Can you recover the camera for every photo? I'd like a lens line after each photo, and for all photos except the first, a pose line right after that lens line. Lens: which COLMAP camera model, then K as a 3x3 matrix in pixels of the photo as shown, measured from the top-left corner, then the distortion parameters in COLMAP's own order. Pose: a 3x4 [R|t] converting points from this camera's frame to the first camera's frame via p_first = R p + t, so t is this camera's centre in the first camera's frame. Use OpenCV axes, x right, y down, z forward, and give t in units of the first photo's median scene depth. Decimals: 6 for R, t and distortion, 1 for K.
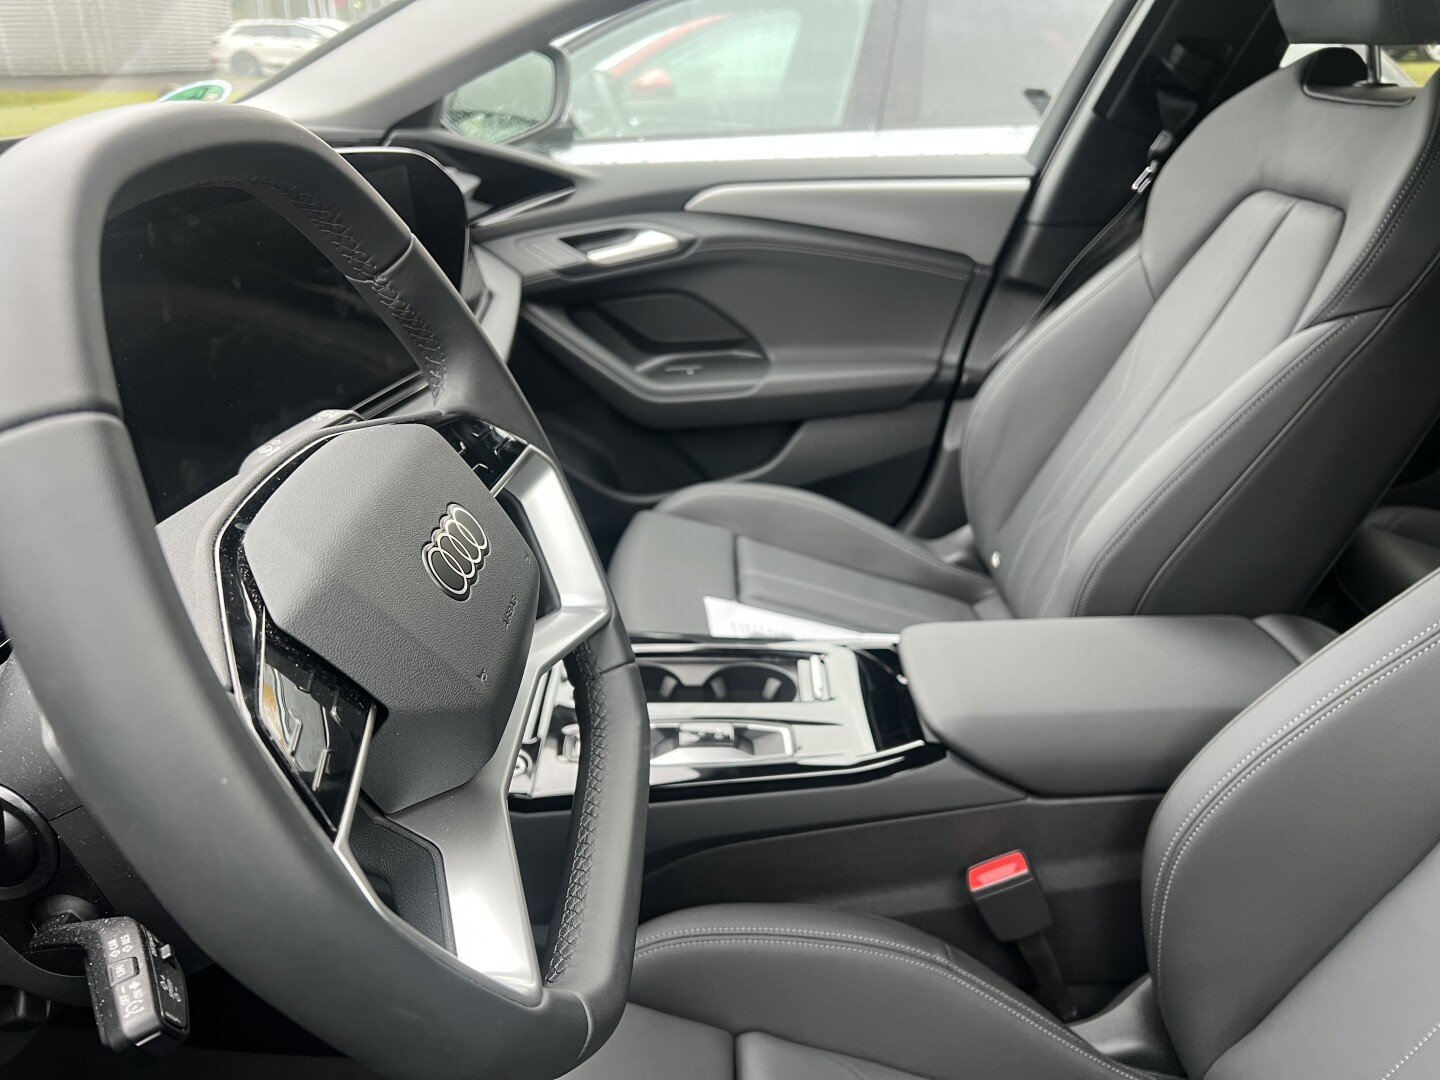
lens RADIAL K [[1111.5, 0, 727.9], [0, 1111.5, 538.7], [0, 0, 1]] dist [0.061824, -0.076829]
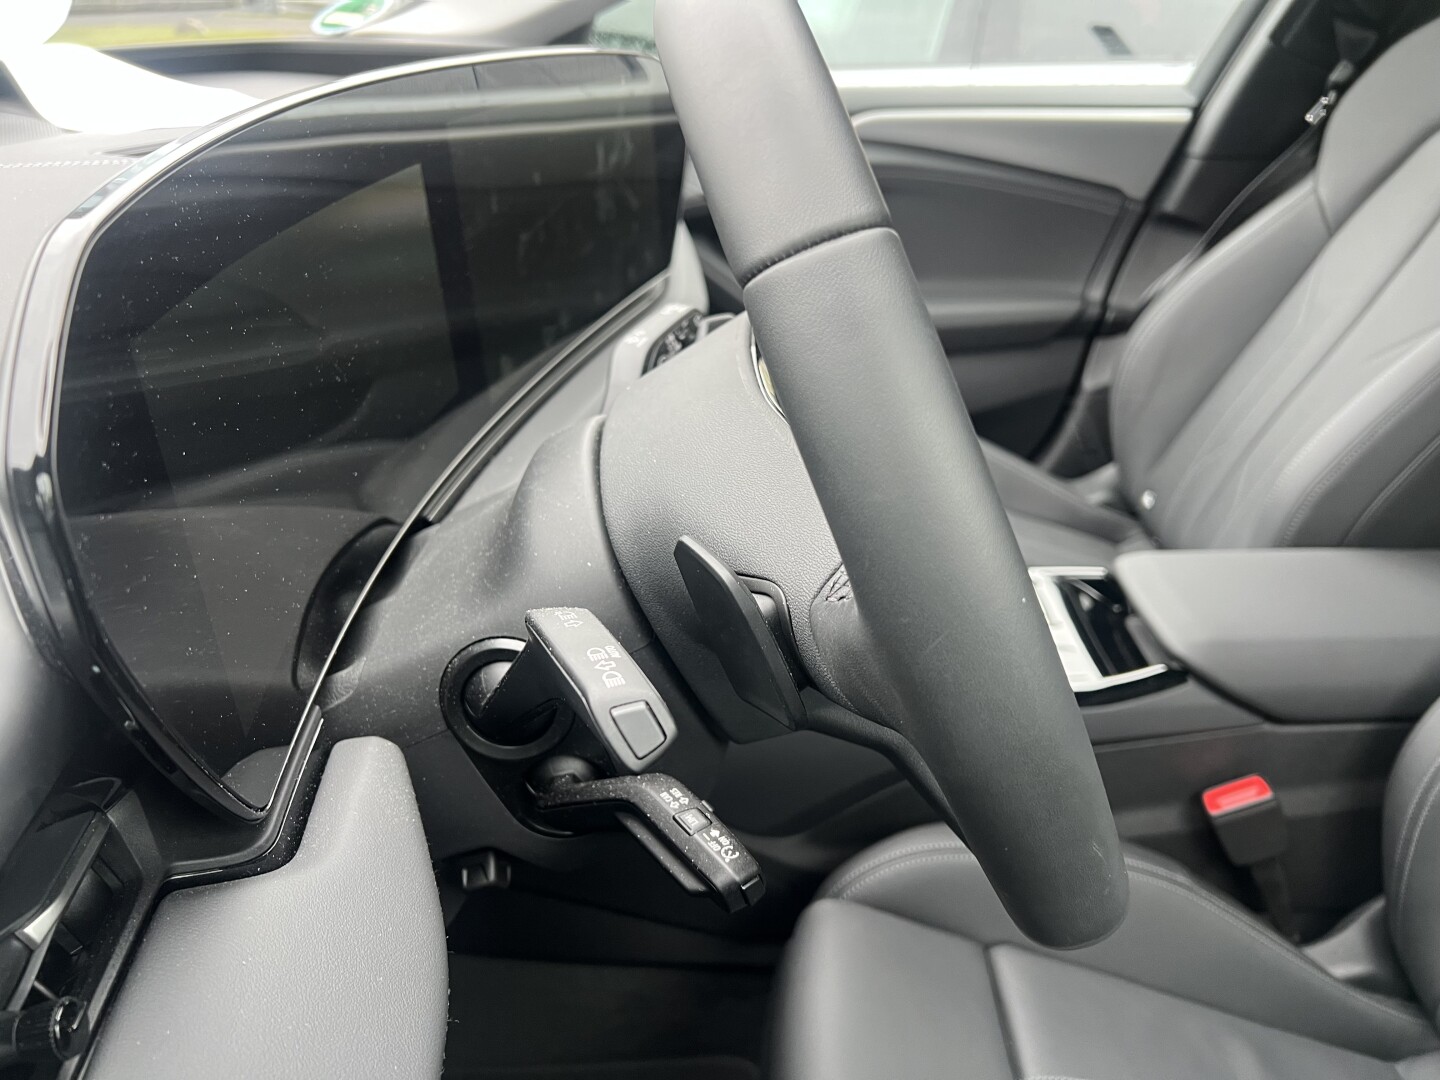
lens RADIAL K [[1124.3, 0, 720.0], [0, 1124.3, 540.0], [0, 0, 1]] dist [0.007416, 0.002478]
pose [[0.999778, 0.019475, -0.008002, -0.135244], [-0.019149, 0.999057, 0.038964, 0.024465], [0.008753, -0.038802, 0.999209, 0.000869]]
